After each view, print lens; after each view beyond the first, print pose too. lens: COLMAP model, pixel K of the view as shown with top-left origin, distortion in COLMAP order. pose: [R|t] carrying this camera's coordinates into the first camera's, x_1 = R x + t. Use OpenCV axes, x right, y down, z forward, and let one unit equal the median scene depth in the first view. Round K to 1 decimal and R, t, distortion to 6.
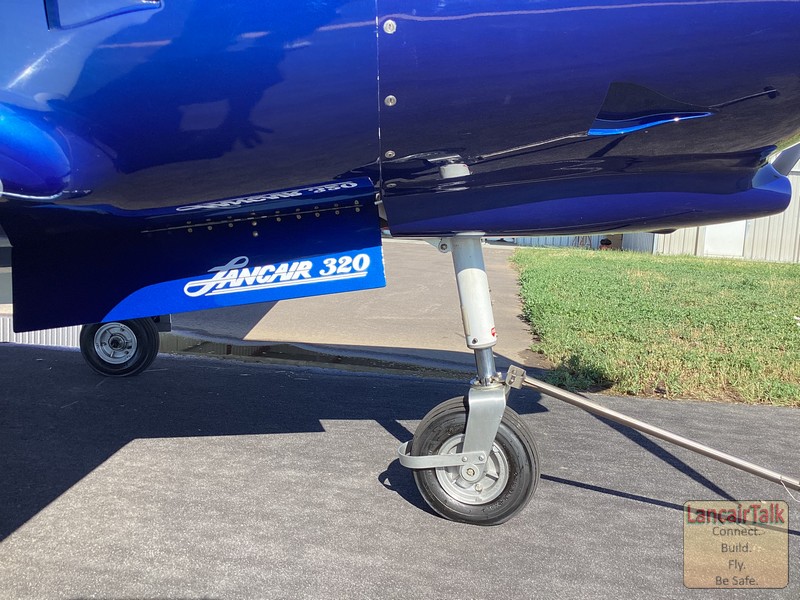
lens RADIAL K [[716.5, 0, 392.0], [0, 716.5, 300.7], [0, 0, 1]] dist [0.099148, -0.197910]
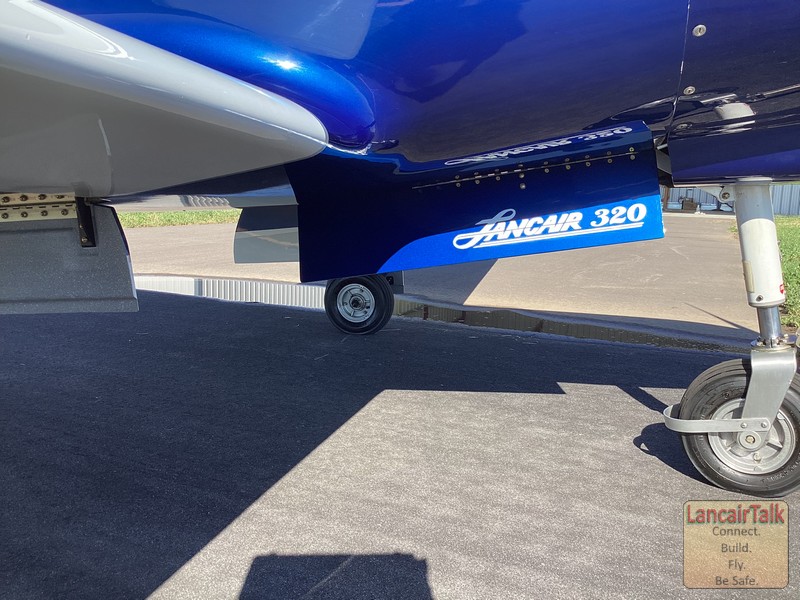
lens RADIAL K [[716.5, 0, 392.0], [0, 716.5, 300.7], [0, 0, 1]] dist [0.099148, -0.197910]
pose [[0.965886, 0.016514, -0.258441, -0.098664], [-0.007532, 0.999334, 0.035708, 0.029690], [0.258858, -0.032543, 0.965367, -0.014123]]
